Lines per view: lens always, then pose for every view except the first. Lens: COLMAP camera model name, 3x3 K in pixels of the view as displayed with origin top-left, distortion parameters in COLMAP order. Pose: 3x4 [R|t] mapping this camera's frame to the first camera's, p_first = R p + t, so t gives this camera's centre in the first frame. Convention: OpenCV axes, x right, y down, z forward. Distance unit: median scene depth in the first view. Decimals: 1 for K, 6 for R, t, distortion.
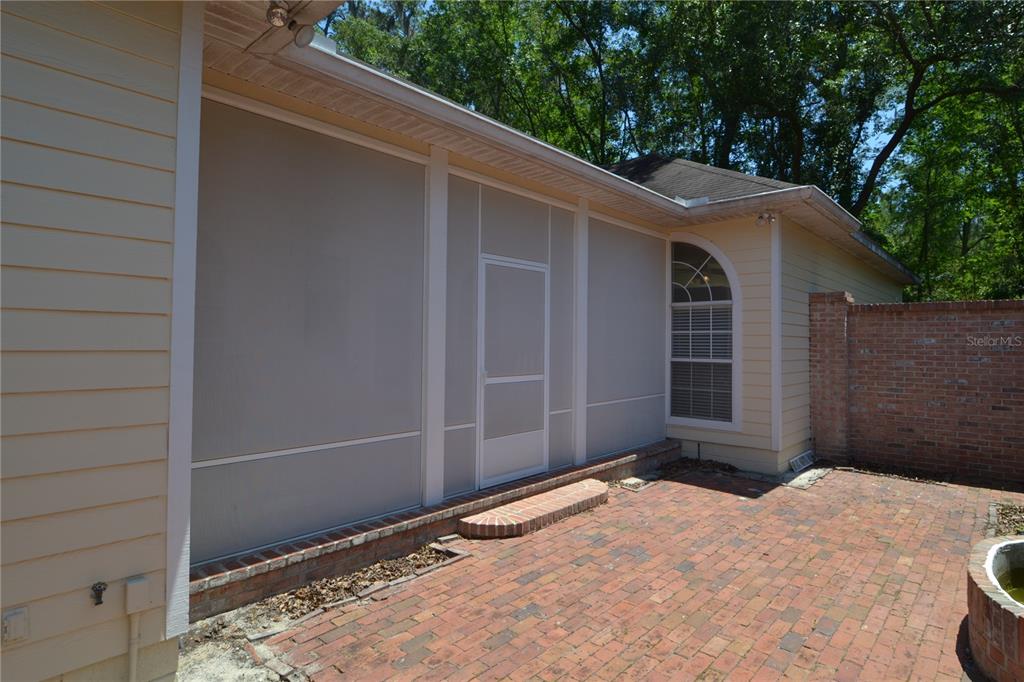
lens RADIAL K [[551.1, 0, 542.9], [0, 551.1, 327.5], [0, 0, 1]] dist [0.020550, -0.026455]
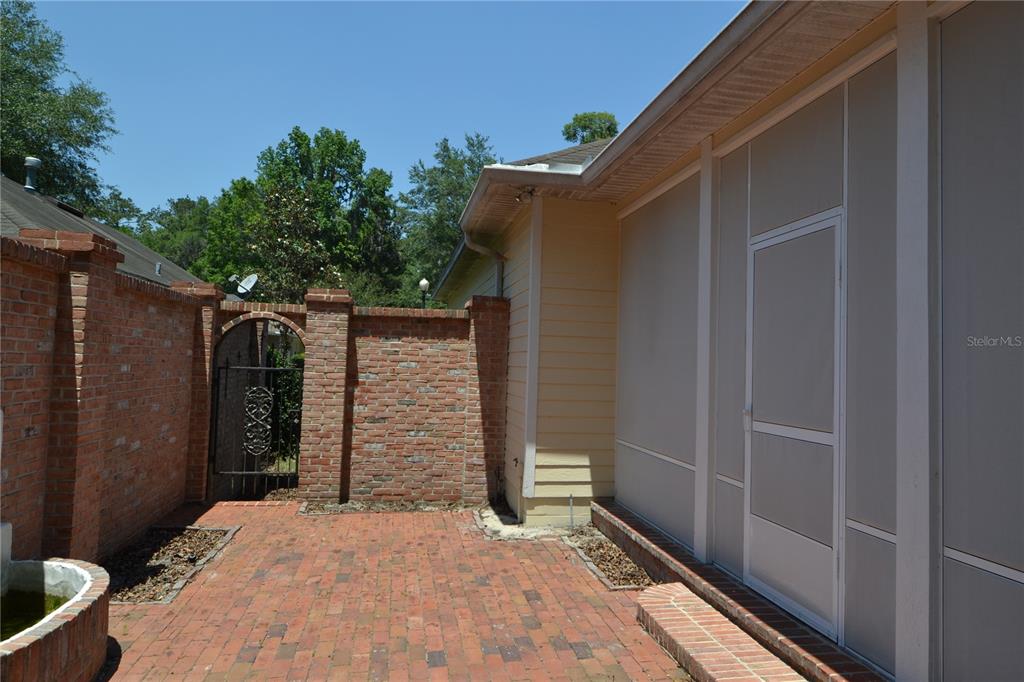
lens RADIAL K [[696.6, 0, 540.8], [0, 696.6, 323.4], [0, 0, 1]] dist [0.031699, -0.052760]
pose [[-0.615699, -0.071632, -0.784719, 0.888587], [-0.009975, 0.996488, -0.083136, 0.056752], [0.787918, -0.043359, -0.614252, 1.612615]]
